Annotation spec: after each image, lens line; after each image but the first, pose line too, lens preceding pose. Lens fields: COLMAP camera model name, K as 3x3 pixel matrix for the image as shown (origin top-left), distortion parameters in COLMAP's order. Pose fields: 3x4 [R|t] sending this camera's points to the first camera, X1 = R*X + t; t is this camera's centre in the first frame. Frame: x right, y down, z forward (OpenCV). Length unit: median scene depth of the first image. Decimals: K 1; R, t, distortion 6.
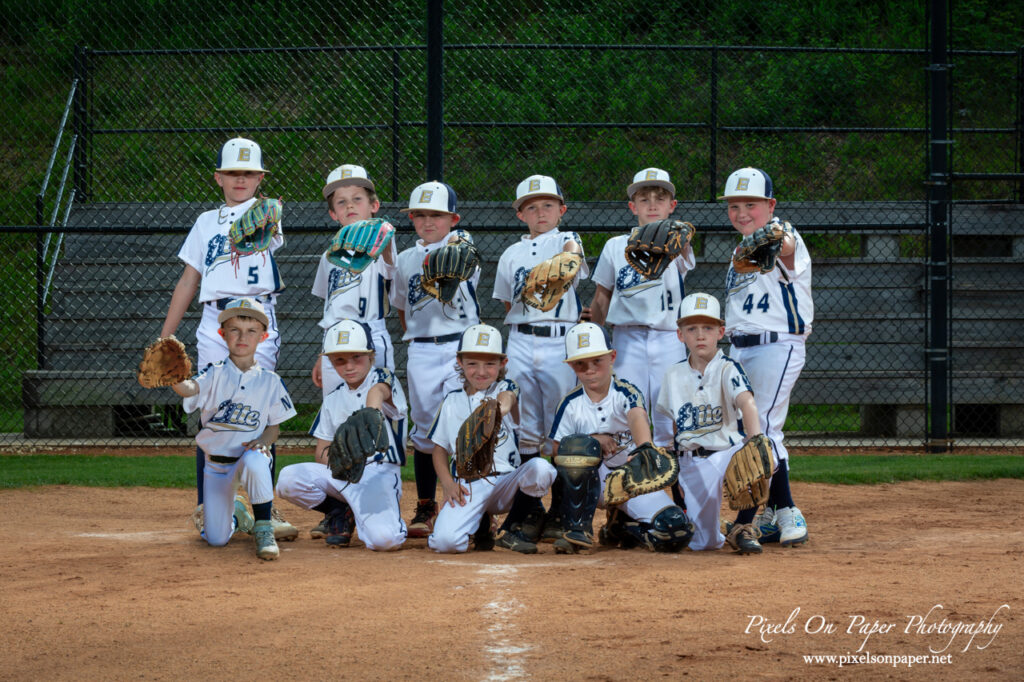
lens RADIAL K [[3422.9, 0, 512.5], [0, 3422.9, 339.1], [0, 0, 1]] dist [0.067718, 0.000000]
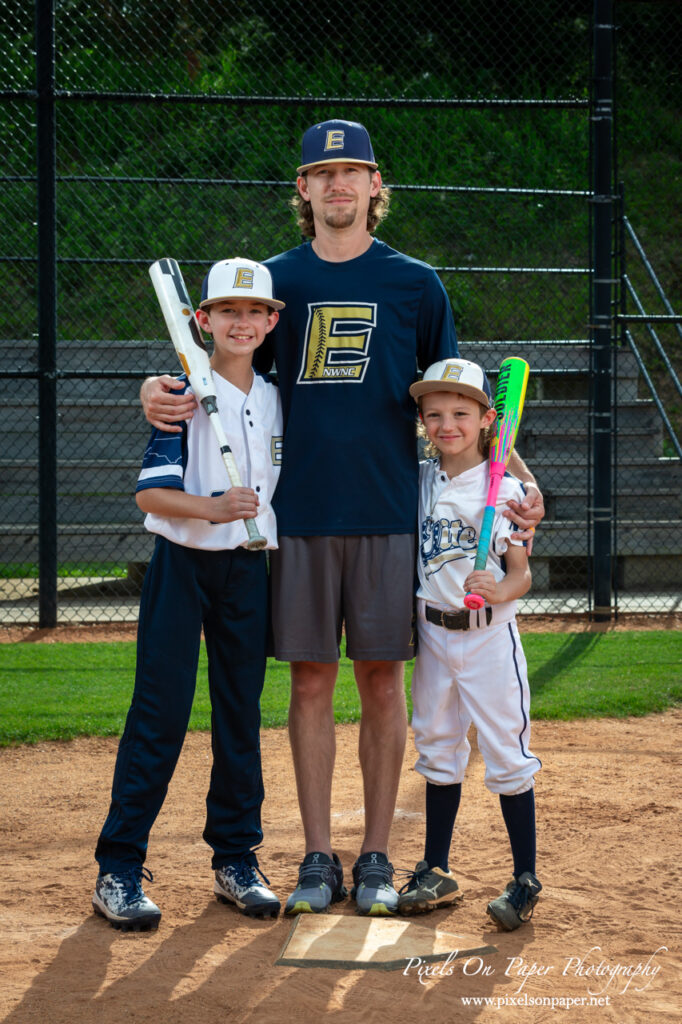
lens RADIAL K [[2332.9, 0, 374.0], [0, 2332.9, 493.7], [0, 0, 1]] dist [0.062711, 0.000000]
pose [[0.987557, -0.007186, 0.157095, -0.033906], [0.004007, 0.999781, 0.020547, -0.013960], [-0.157208, -0.019662, 0.987370, 0.393364]]
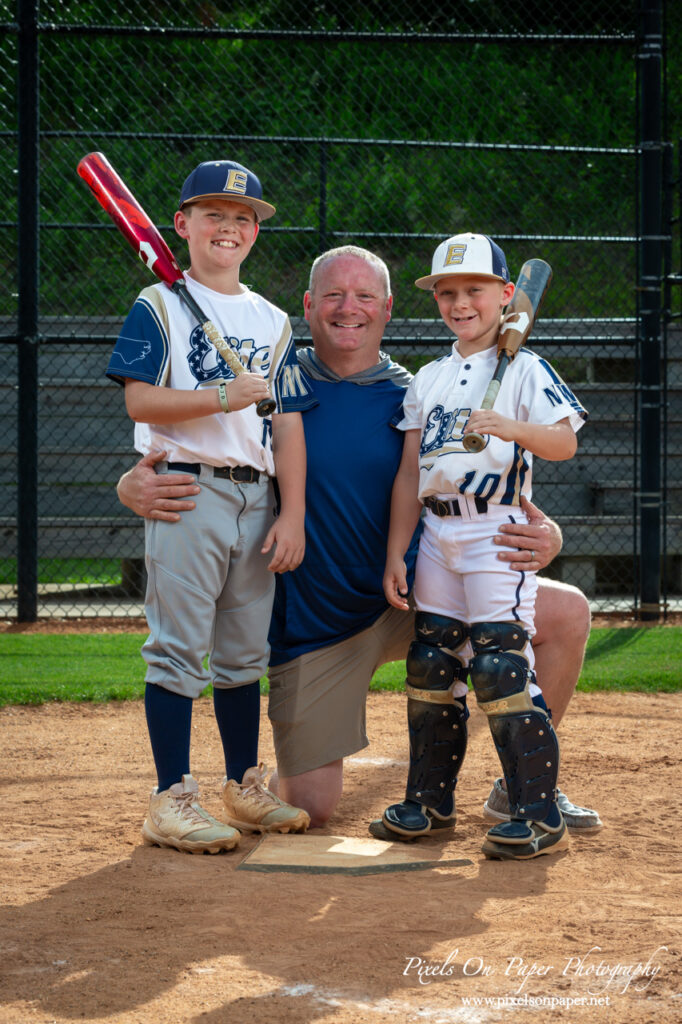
lens RADIAL K [[2705.3, 0, 366.2], [0, 2705.3, 479.0], [0, 0, 1]] dist [0.005381, 0.000000]
pose [[0.990411, -0.001501, 0.138142, -0.031248], [0.000969, 0.999992, 0.003919, -0.002951], [-0.138147, -0.003748, 0.990405, 0.372856]]
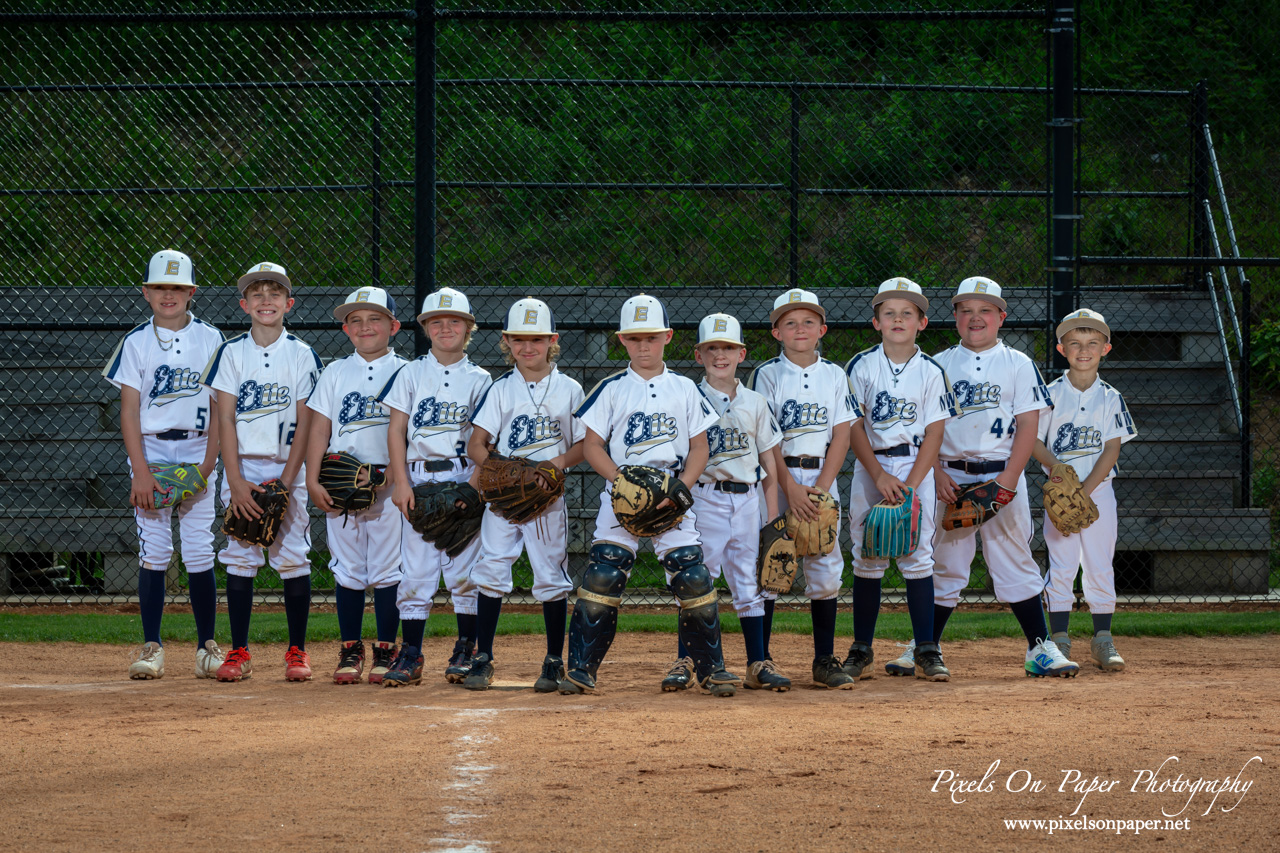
lens RADIAL K [[5529.6, 0, 639.1], [0, 5529.6, 426.3], [0, 0, 1]] dist [0.013826, 0.000000]
pose [[0.999937, 0.000467, 0.011242, 0.012389], [-0.000372, 0.999964, -0.008461, 0.001492], [-0.011246, 0.008456, 0.999901, -0.271391]]
